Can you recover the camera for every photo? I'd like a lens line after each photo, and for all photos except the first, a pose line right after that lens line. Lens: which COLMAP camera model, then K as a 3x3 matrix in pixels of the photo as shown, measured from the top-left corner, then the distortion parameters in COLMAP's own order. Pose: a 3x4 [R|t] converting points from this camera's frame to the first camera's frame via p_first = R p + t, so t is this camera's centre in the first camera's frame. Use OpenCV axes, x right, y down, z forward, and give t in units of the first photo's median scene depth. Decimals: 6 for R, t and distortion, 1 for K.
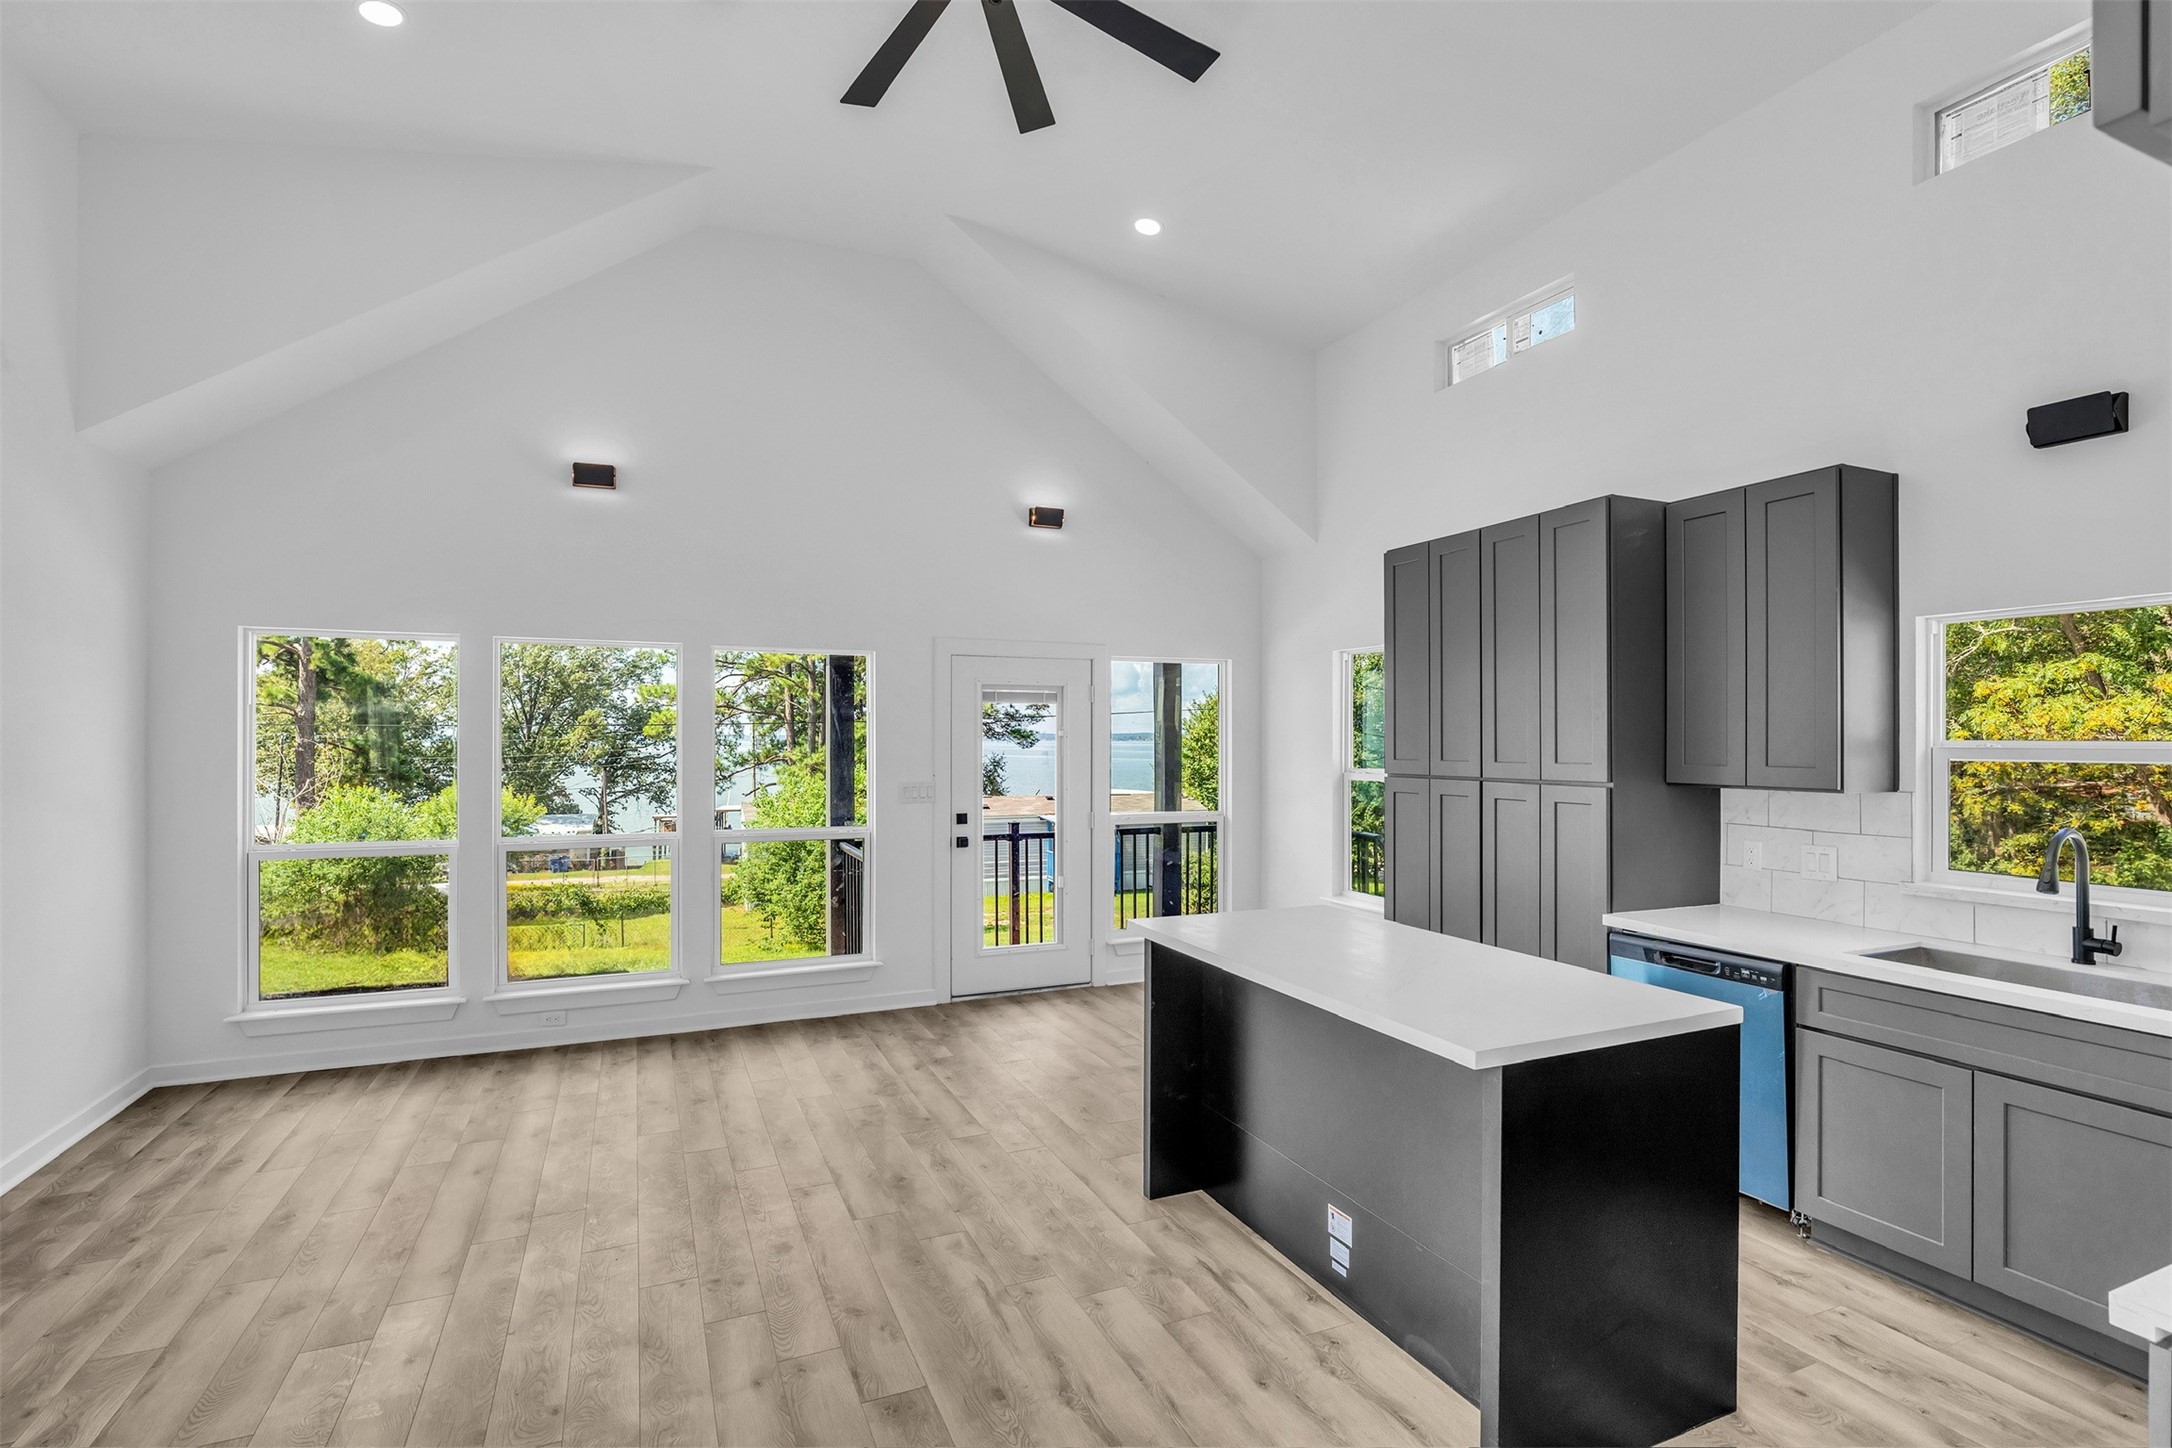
lens RADIAL K [[998.4, 0, 1082.8], [0, 998.4, 740.6], [0, 0, 1]] dist [-0.021764, 0.006612]
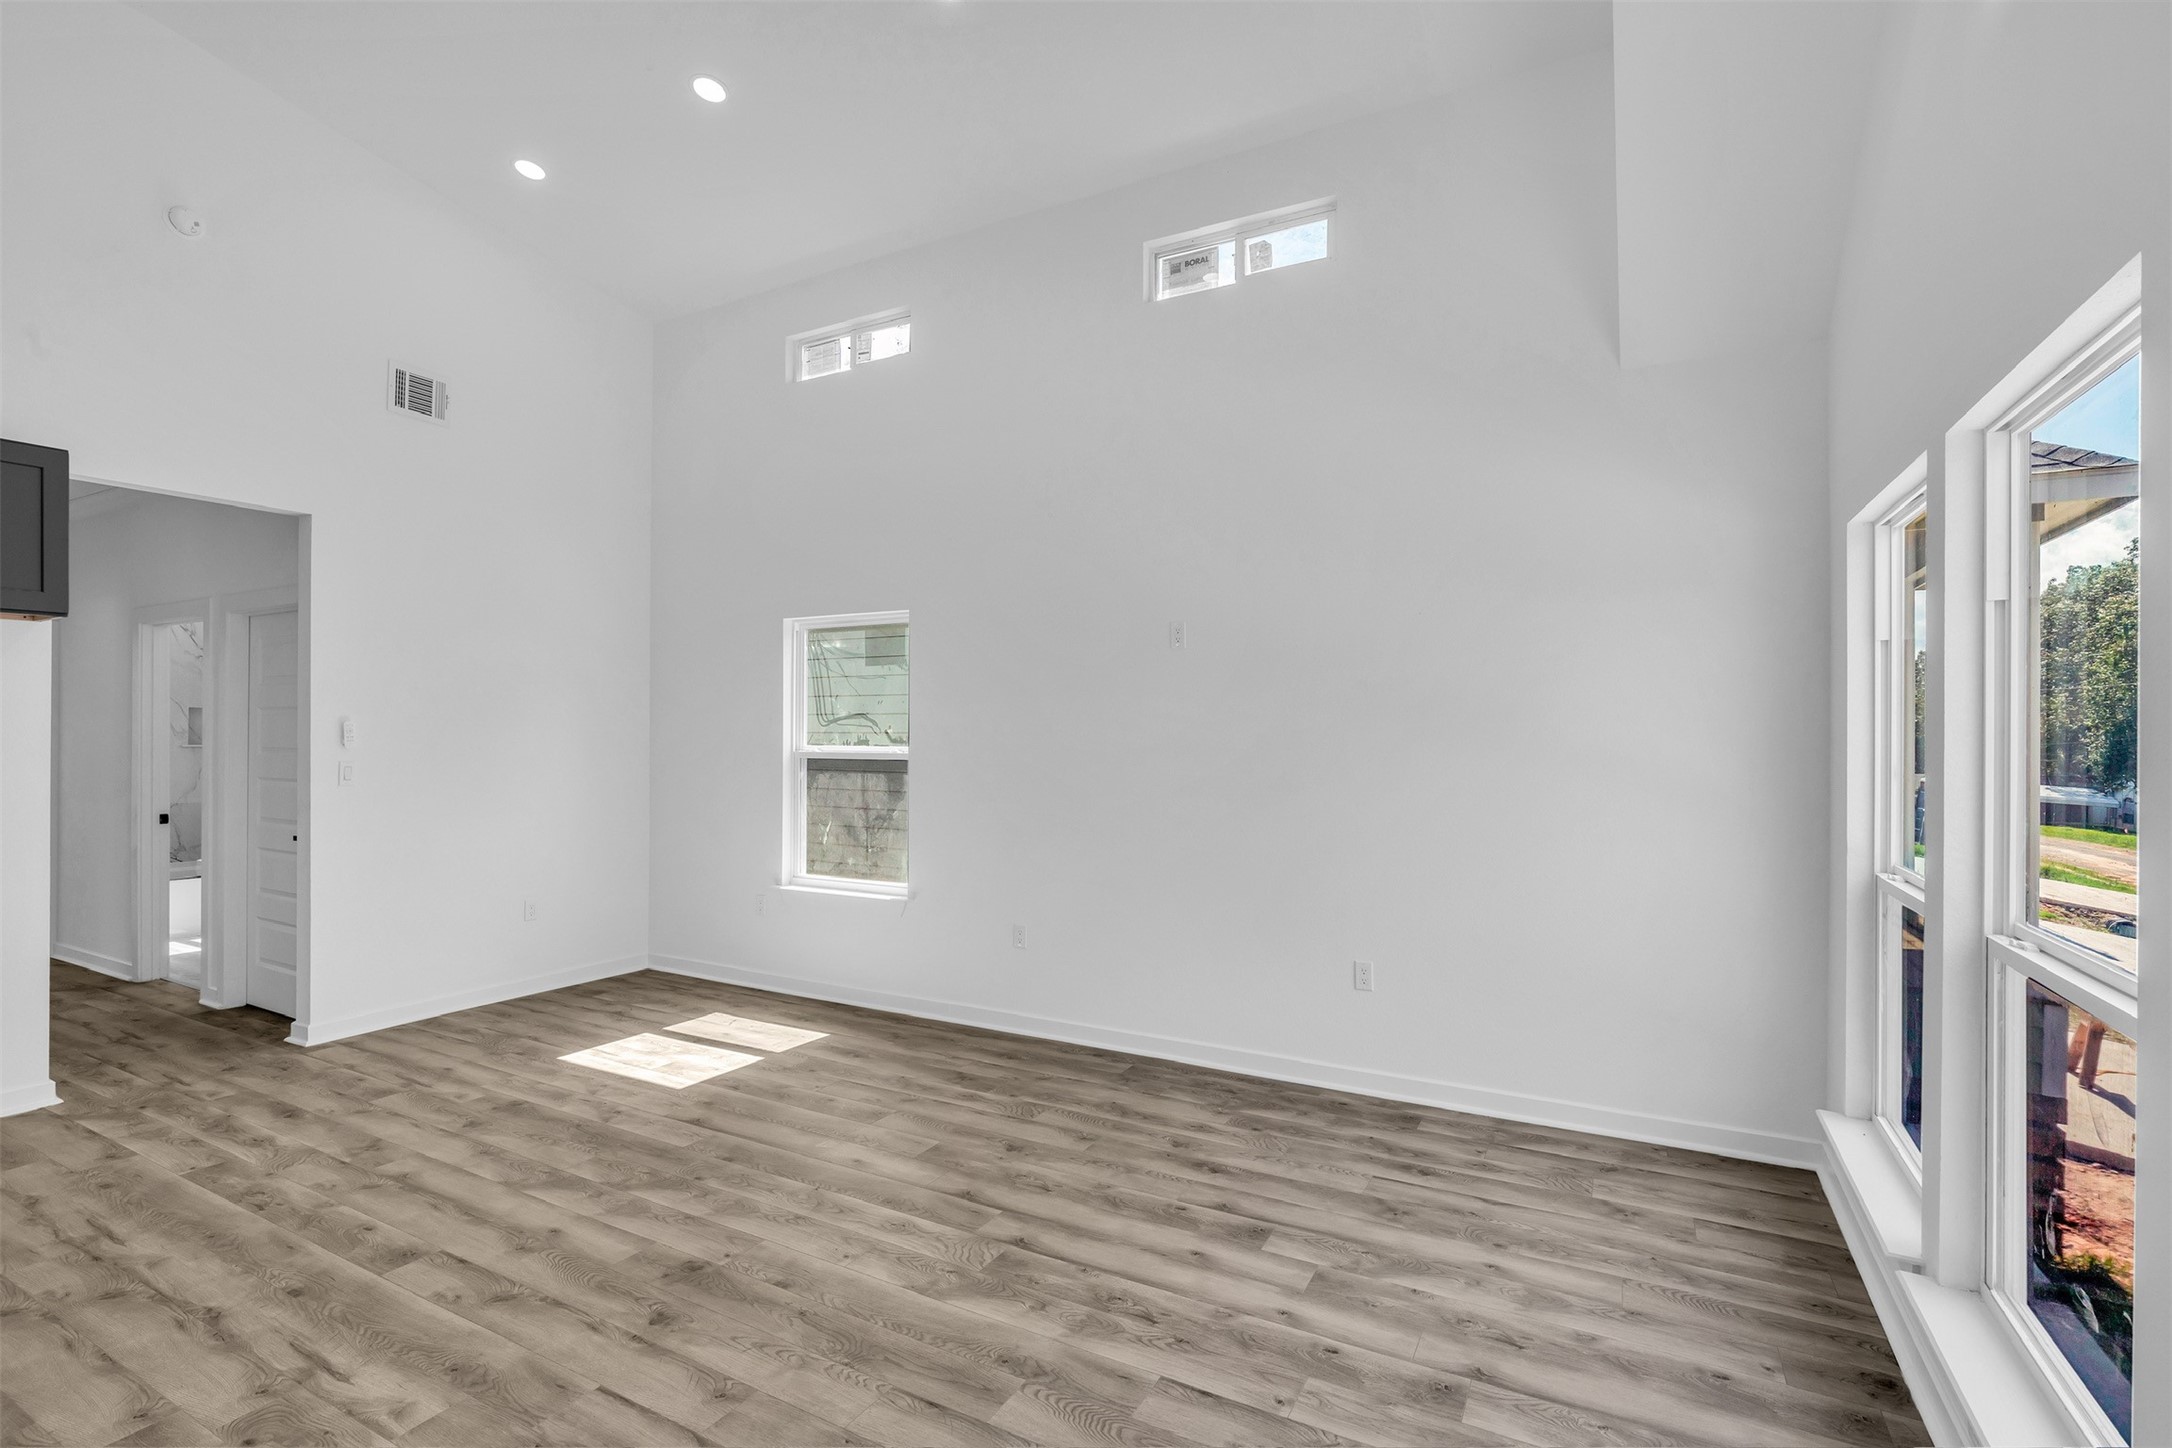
lens RADIAL K [[998.4, 0, 1088.8], [0, 998.4, 729.1], [0, 0, 1]] dist [-0.021764, 0.006612]
pose [[-0.793258, -0.007326, -0.608841, -0.065859], [-0.005146, 0.999973, -0.005328, 0.030693], [0.608863, -0.001093, -0.793274, 1.374027]]
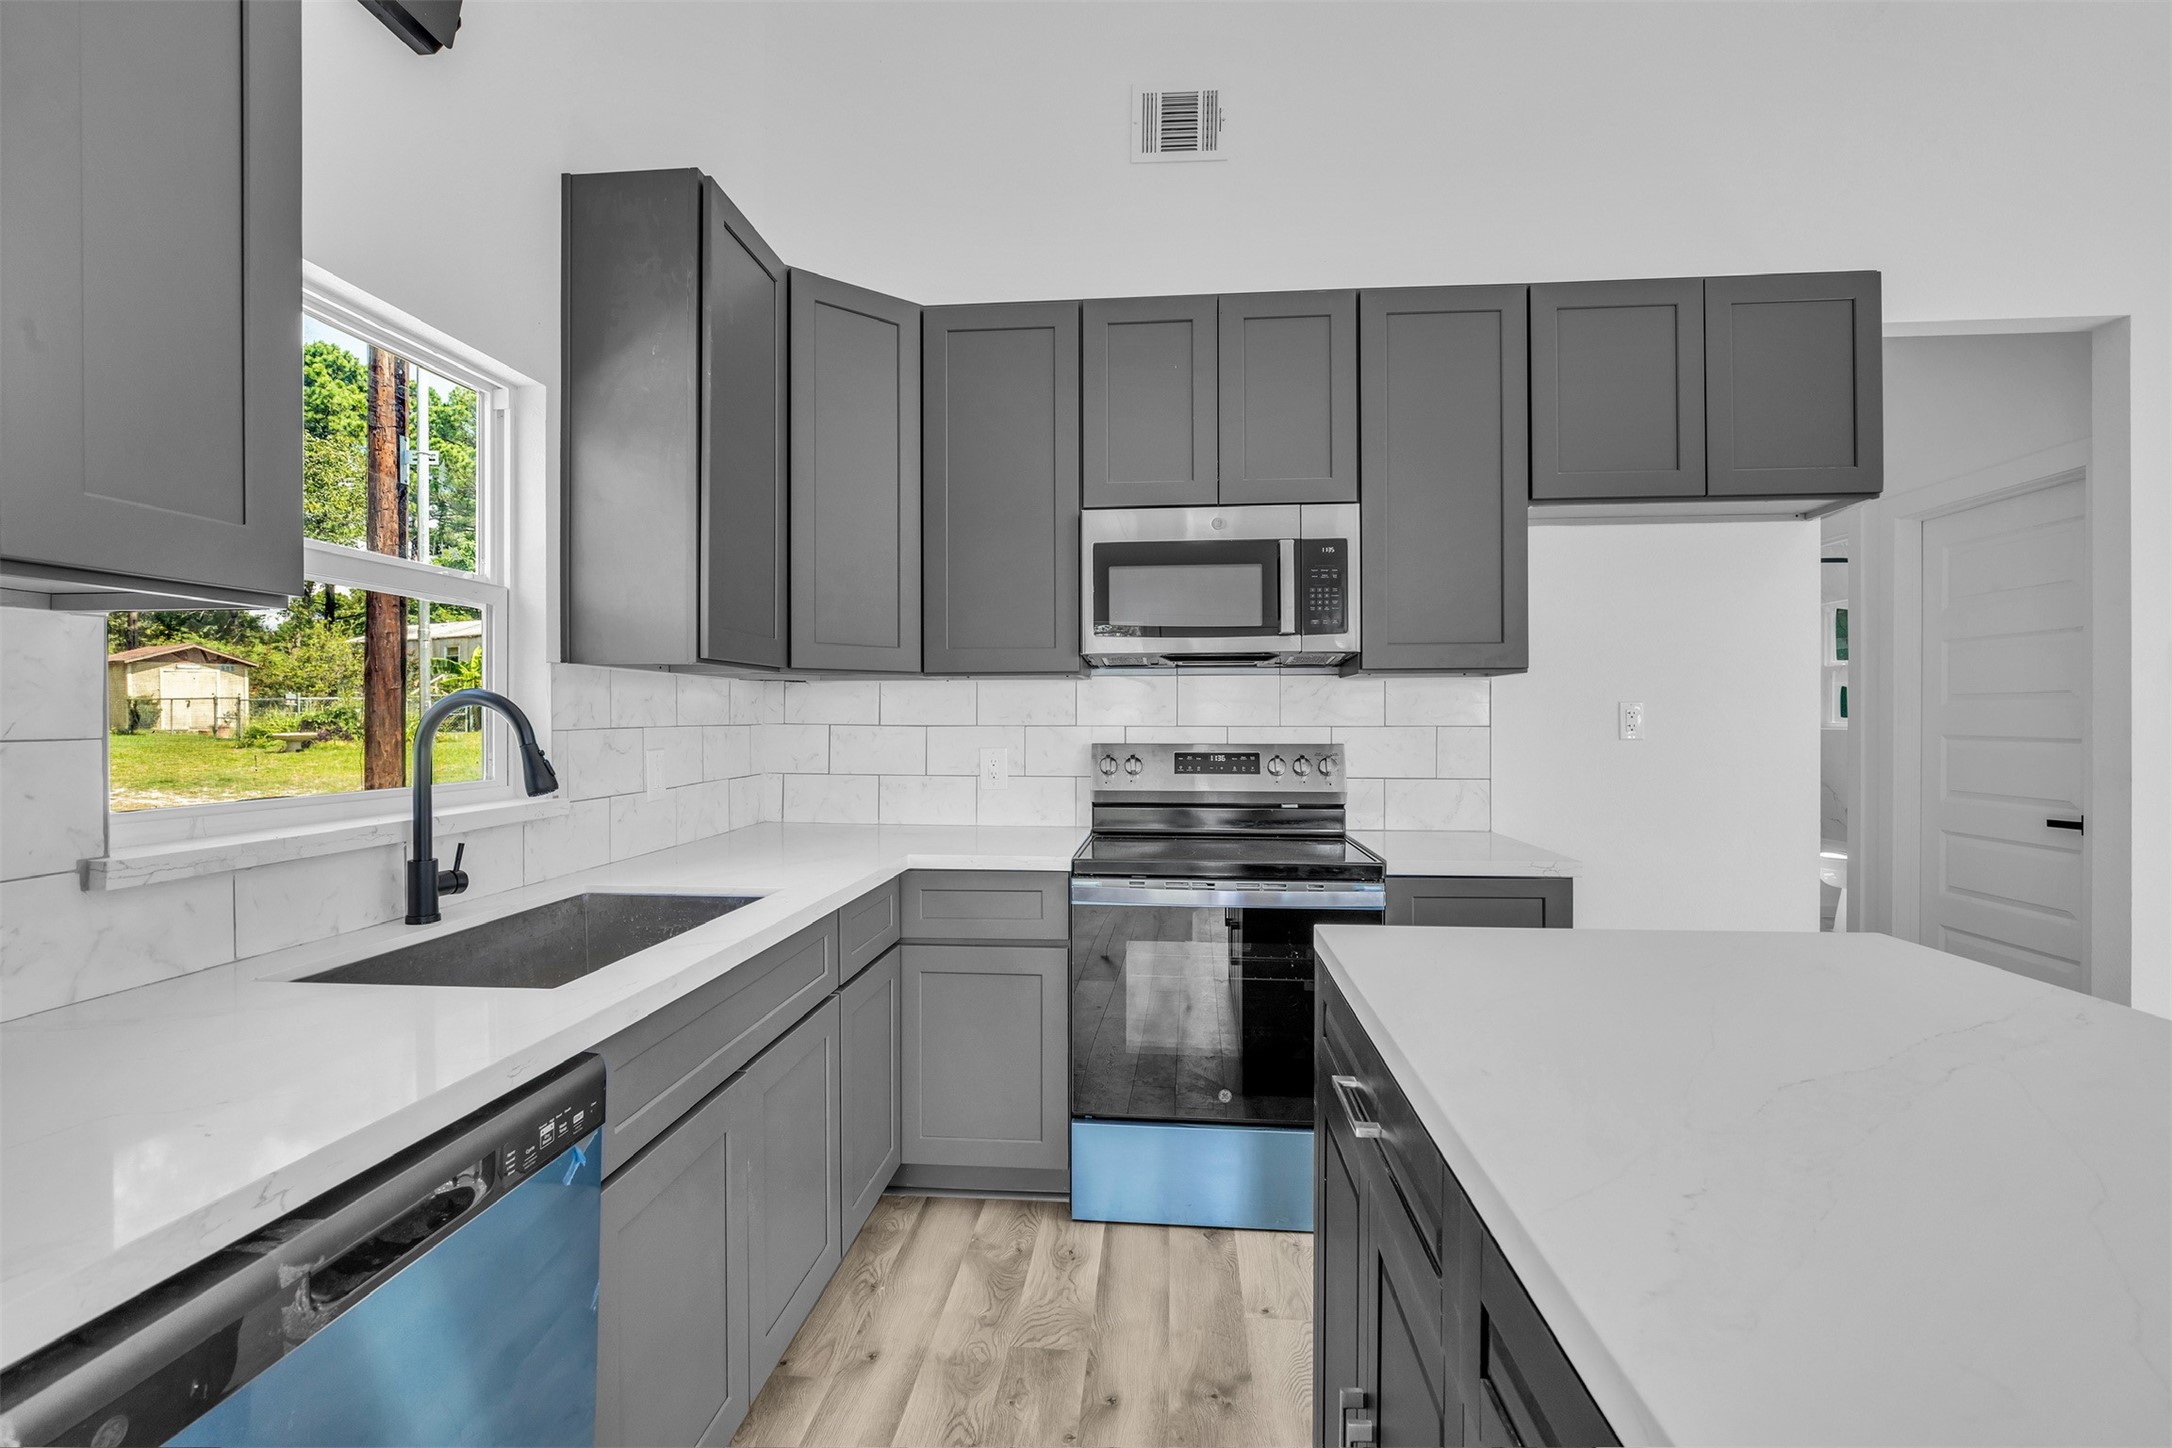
lens RADIAL K [[998.4, 0, 1083.1], [0, 998.4, 721.5], [0, 0, 1]] dist [-0.021764, 0.006612]
pose [[-0.874008, -0.002092, 0.485907, 0.270184], [0.000270, 0.999988, 0.004791, 0.073131], [-0.485912, 0.004319, -0.873997, 0.932020]]
